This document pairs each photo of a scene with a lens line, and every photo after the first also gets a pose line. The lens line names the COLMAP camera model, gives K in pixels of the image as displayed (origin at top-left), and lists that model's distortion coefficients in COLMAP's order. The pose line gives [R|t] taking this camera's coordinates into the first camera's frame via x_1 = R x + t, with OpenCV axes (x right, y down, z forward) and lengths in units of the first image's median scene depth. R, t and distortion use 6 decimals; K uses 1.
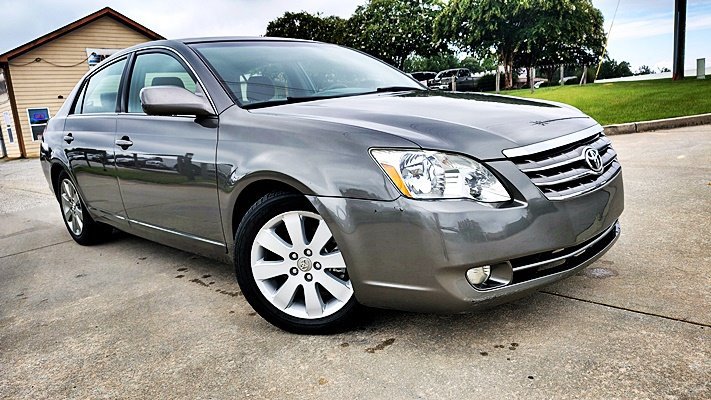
lens RADIAL K [[500.5, 0, 366.5], [0, 500.5, 200.2], [0, 0, 1]] dist [0.028087, -0.031420]
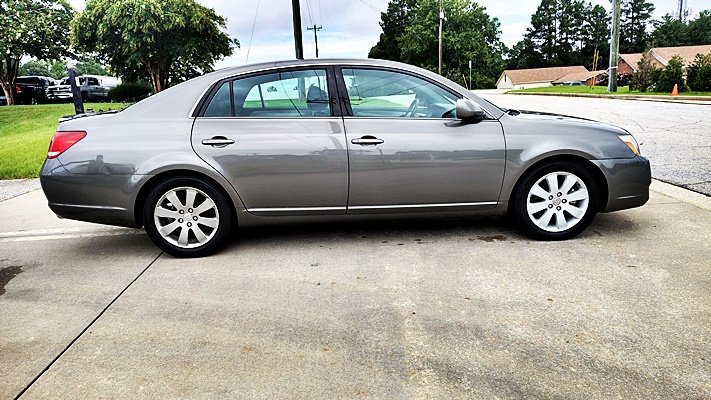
lens RADIAL K [[500.5, 0, 359.1], [0, 500.5, 197.1], [0, 0, 1]] dist [0.028087, -0.031420]
pose [[0.680010, -0.093115, 0.727267, -1.698076], [0.117710, 0.992901, 0.017064, -0.003098], [-0.723693, 0.074003, 0.686143, 0.238802]]
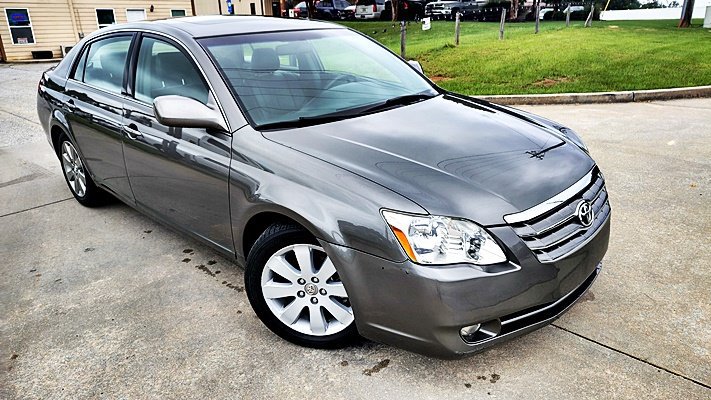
lens RADIAL K [[500.5, 0, 369.4], [0, 500.5, 199.2], [0, 0, 1]] dist [0.028087, -0.031420]
pose [[0.997344, 0.063180, 0.036234, -0.043452], [-0.068279, 0.984226, 0.163206, -0.216958], [-0.025351, -0.165247, 0.985926, -0.035175]]
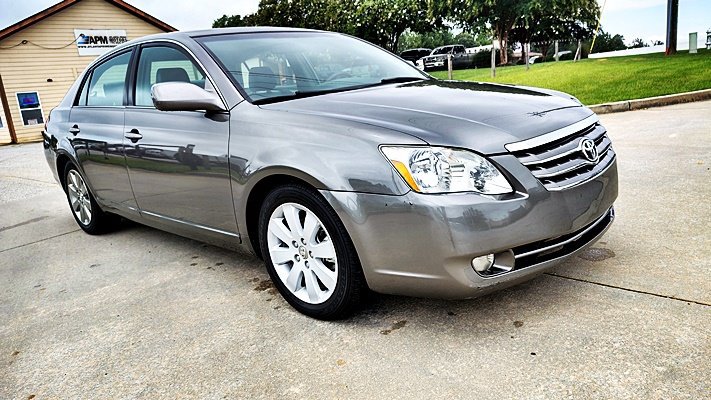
lens RADIAL K [[500.5, 0, 375.1], [0, 500.5, 202.1], [0, 0, 1]] dist [0.028087, -0.031420]
pose [[0.999511, -0.019833, 0.024186, -0.024659], [0.018654, 0.998673, 0.048011, -0.024068], [-0.025106, -0.047537, 0.998554, -0.044326]]
